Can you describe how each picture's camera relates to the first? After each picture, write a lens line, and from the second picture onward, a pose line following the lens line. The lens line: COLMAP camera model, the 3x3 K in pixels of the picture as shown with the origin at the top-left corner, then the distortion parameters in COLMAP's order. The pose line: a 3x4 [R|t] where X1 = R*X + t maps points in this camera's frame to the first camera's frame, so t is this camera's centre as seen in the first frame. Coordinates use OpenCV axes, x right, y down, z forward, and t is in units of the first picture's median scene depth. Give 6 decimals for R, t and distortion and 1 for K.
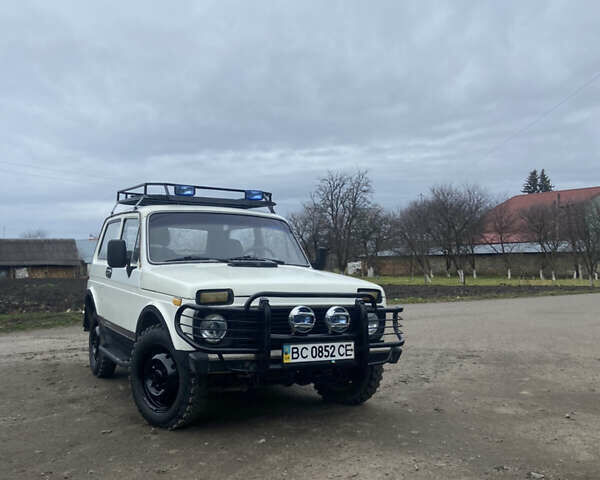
lens RADIAL K [[608.7, 0, 300.0], [0, 608.7, 240.0], [0, 0, 1]] dist [0.142002, -0.210790]
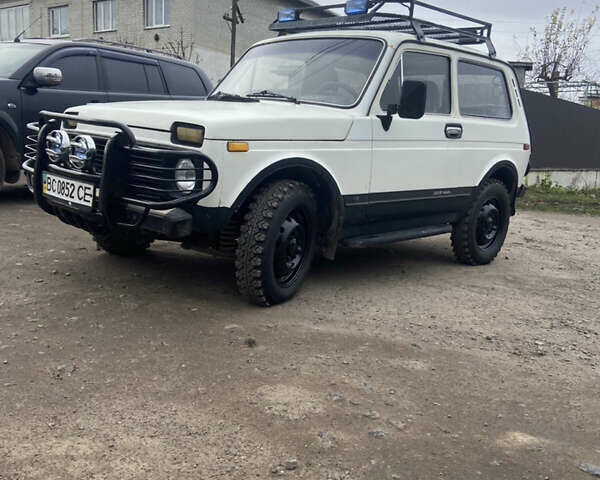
lens RADIAL K [[608.7, 0, 300.0], [0, 608.7, 240.0], [0, 0, 1]] dist [0.142002, -0.210790]
pose [[0.279809, 0.179225, -0.943178, 0.895555], [-0.030983, 0.983594, 0.177714, 0.092775], [0.959556, -0.020503, 0.280772, 1.051541]]
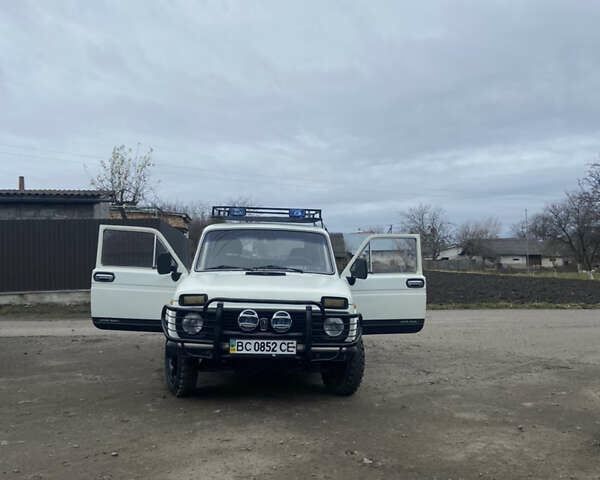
lens RADIAL K [[608.7, 0, 300.0], [0, 608.7, 240.0], [0, 0, 1]] dist [0.142002, -0.210790]
pose [[0.898967, -0.002525, -0.438009, 0.644064], [0.008990, 0.999879, 0.012686, -0.051383], [0.437924, -0.015342, 0.898881, -0.093487]]
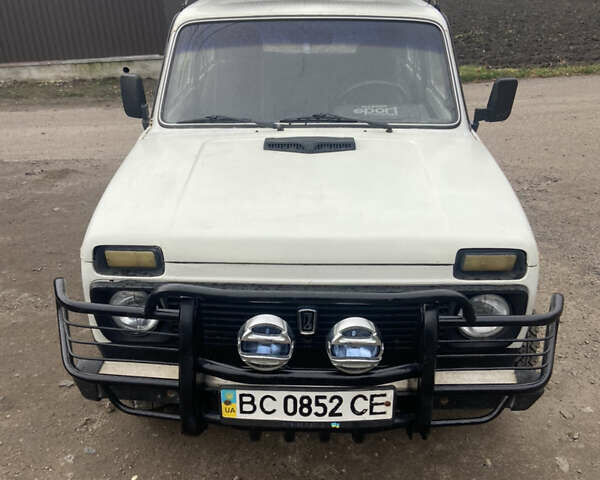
lens RADIAL K [[608.7, 0, 300.0], [0, 608.7, 240.0], [0, 0, 1]] dist [0.142002, -0.210790]
pose [[0.864142, 0.186843, -0.467277, 0.228095], [0.036018, 0.903179, 0.427750, -0.140748], [0.501957, -0.386467, 0.773746, 0.661629]]
